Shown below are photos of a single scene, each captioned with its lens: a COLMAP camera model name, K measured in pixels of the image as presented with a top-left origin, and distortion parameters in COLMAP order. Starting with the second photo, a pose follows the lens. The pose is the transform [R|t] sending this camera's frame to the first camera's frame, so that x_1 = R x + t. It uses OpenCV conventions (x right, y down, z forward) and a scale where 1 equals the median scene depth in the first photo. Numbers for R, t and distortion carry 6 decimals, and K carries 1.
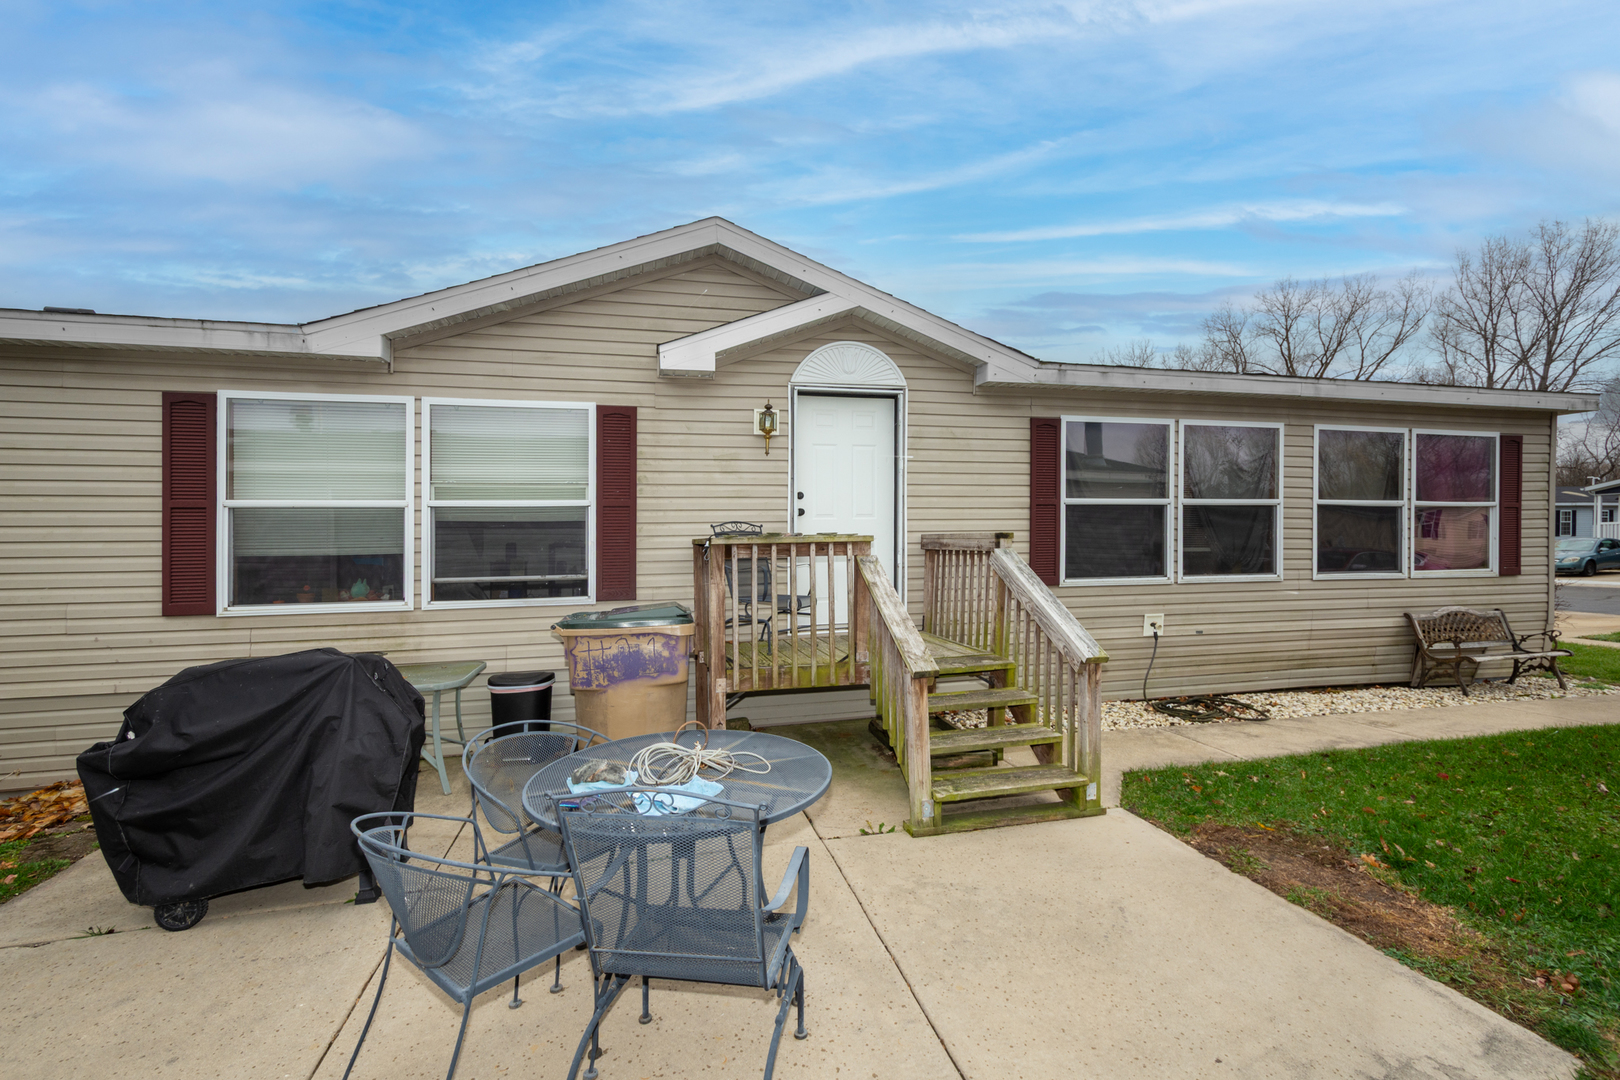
lens RADIAL K [[727.0, 0, 803.6], [0, 727.0, 519.1], [0, 0, 1]] dist [0.001510, -0.000068]
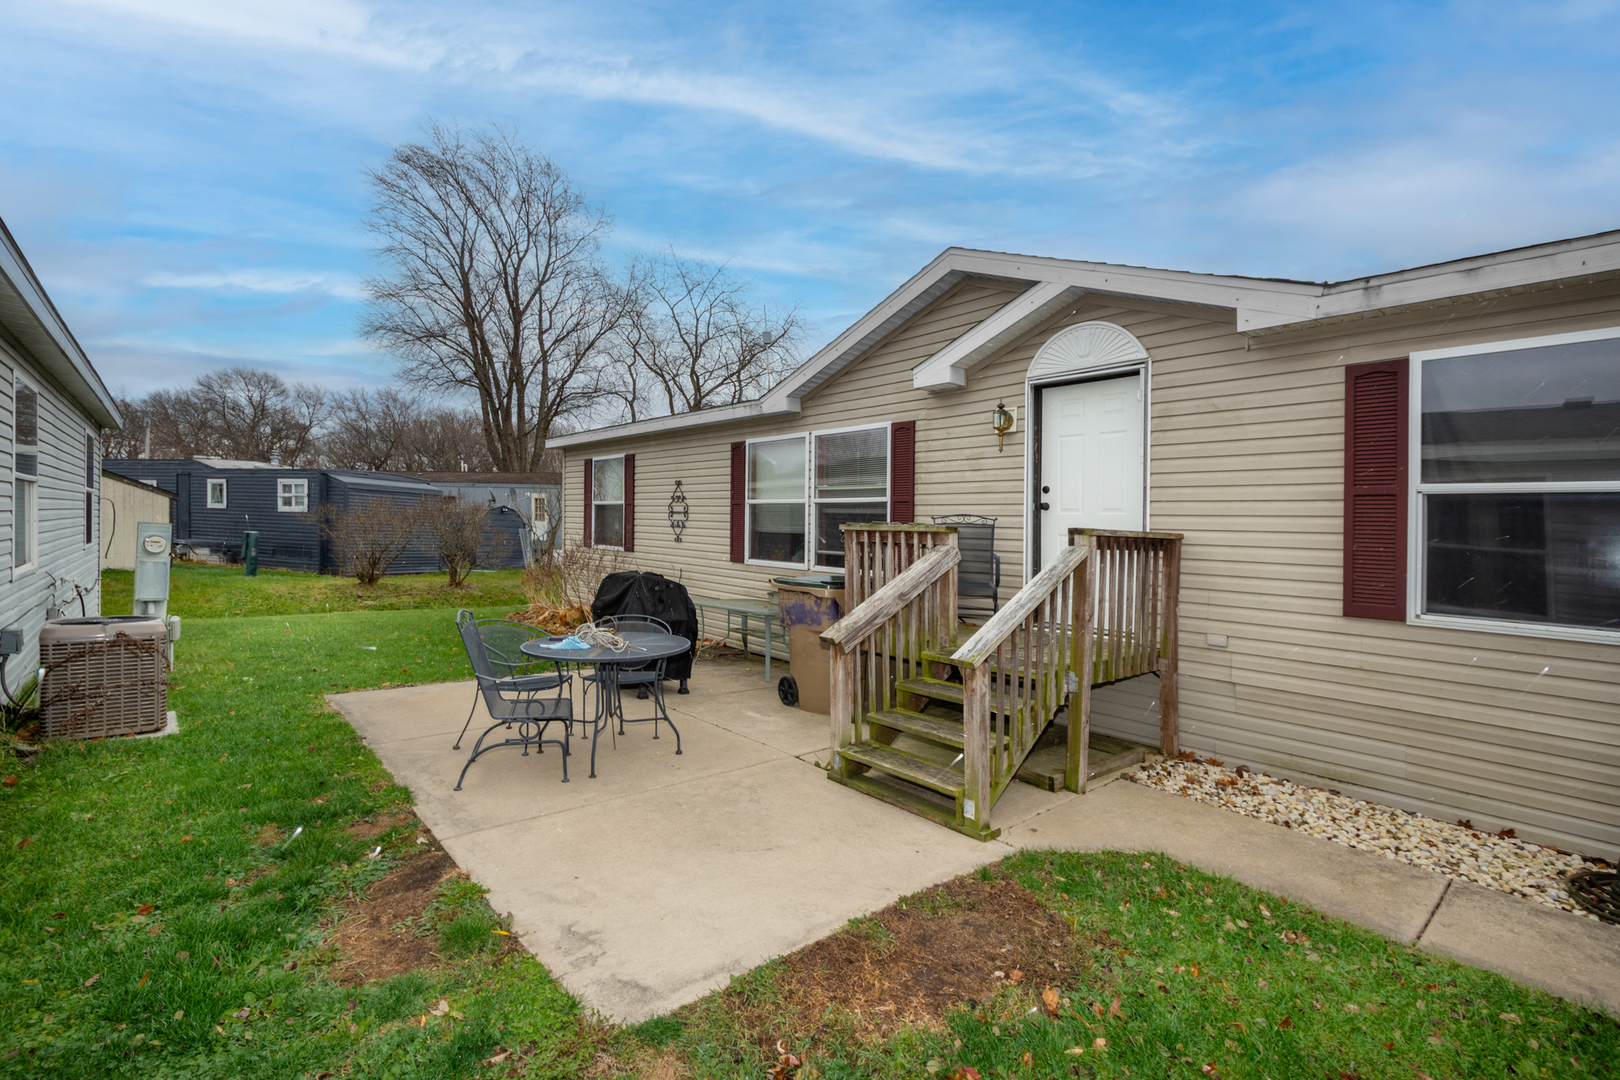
lens RADIAL K [[727.0, 0, 803.6], [0, 727.0, 519.1], [0, 0, 1]] dist [0.001510, -0.000068]
pose [[0.447977, 0.014611, -0.893926, 0.782608], [-0.011998, 0.999875, 0.010330, 0.001391], [0.893965, 0.006097, 0.448096, 0.281794]]
